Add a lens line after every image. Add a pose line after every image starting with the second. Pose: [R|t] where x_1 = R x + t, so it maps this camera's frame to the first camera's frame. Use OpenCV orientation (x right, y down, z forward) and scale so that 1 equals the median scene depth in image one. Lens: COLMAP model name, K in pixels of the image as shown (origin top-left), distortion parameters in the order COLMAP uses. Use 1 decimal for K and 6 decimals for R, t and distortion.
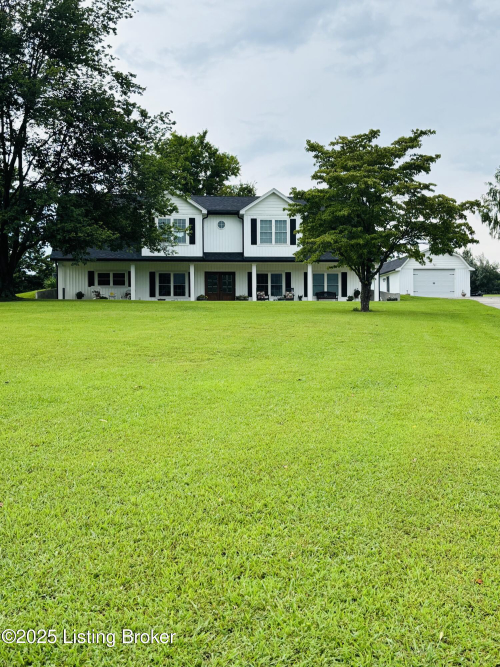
lens RADIAL K [[813.2, 0, 250.0], [0, 813.2, 333.5], [0, 0, 1]] dist [0.033944, 0.021169]
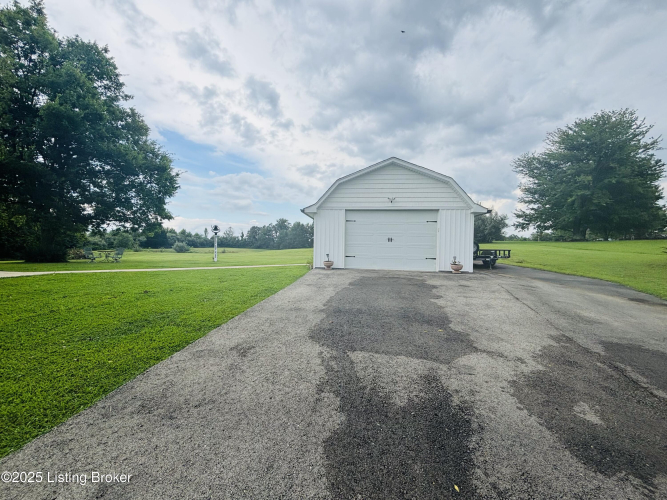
lens RADIAL K [[268.8, 0, 333.1], [0, 268.8, 249.4], [0, 0, 1]] dist [-0.000658, 0.000055]
pose [[0.972222, 0.028883, -0.232272, 0.319090], [-0.024561, 0.999468, 0.021480, -0.081920], [0.232769, -0.015179, 0.972414, 1.169795]]
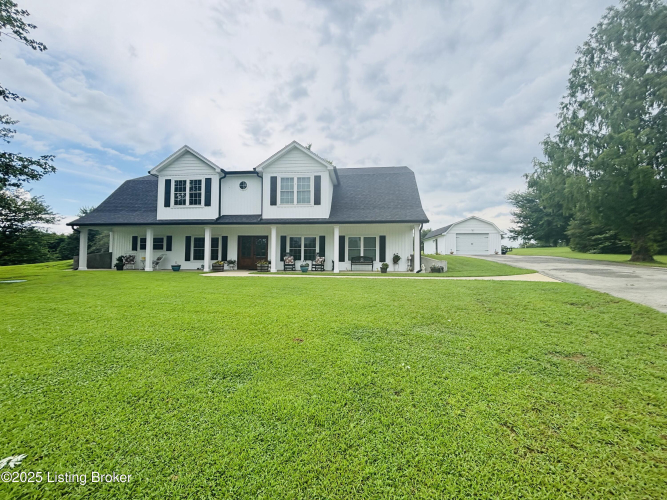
lens RADIAL K [[268.8, 0, 333.1], [0, 268.8, 249.4], [0, 0, 1]] dist [-0.000658, 0.000055]
pose [[0.978589, 0.005682, -0.205746, 0.129899], [-0.011642, 0.999546, -0.027772, -0.053148], [0.205495, 0.029572, 0.978211, 0.723099]]
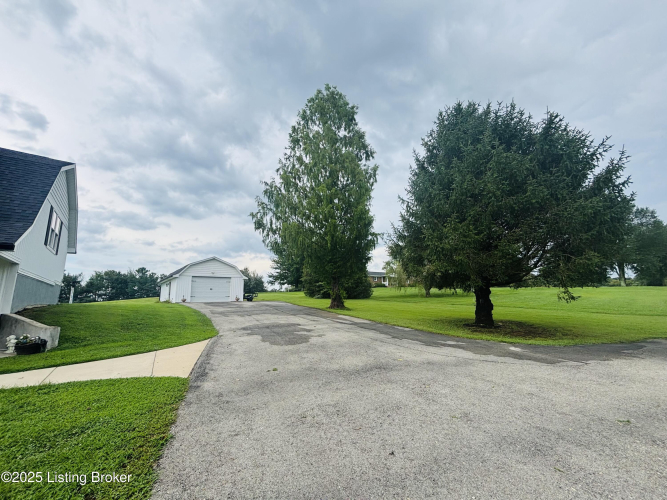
lens RADIAL K [[268.8, 0, 333.1], [0, 268.8, 249.4], [0, 0, 1]] dist [-0.000658, 0.000055]
pose [[0.847027, 0.087715, 0.524262, 0.232887], [0.012270, 0.982802, -0.184257, -0.062748], [-0.531408, 0.162503, 0.831383, 0.813630]]
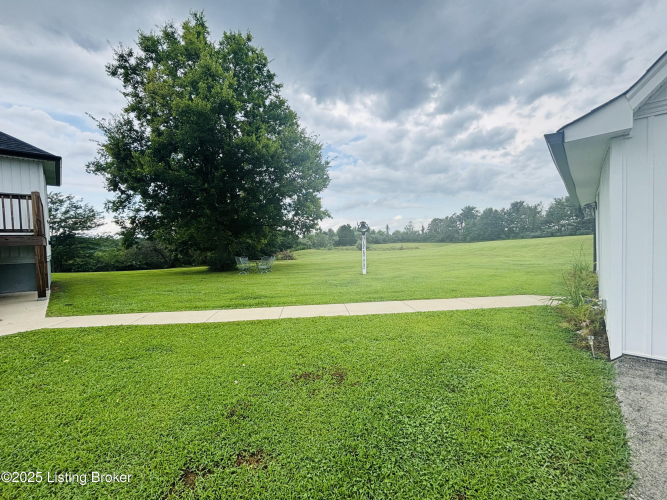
lens RADIAL K [[271.7, 0, 334.3], [0, 271.7, 249.6], [0, 0, 1]] dist [-0.002181, -0.000064]
pose [[0.635008, 0.012470, -0.772405, 0.260207], [0.033164, 0.998508, 0.043385, -0.087367], [0.771793, -0.053166, 0.633647, 1.295956]]
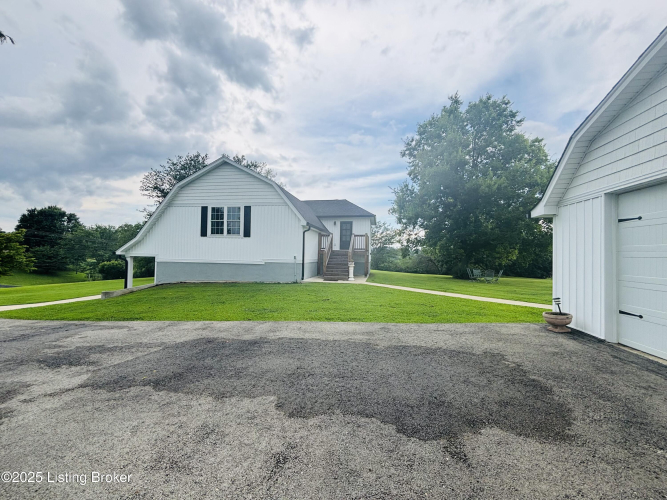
lens RADIAL K [[271.7, 0, 334.3], [0, 271.7, 249.6], [0, 0, 1]] dist [-0.002181, -0.000064]
pose [[-0.269812, -0.016920, -0.962764, 0.386513], [-0.008192, 0.999850, -0.015276, -0.089493], [0.962878, 0.003766, -0.269910, 1.319285]]
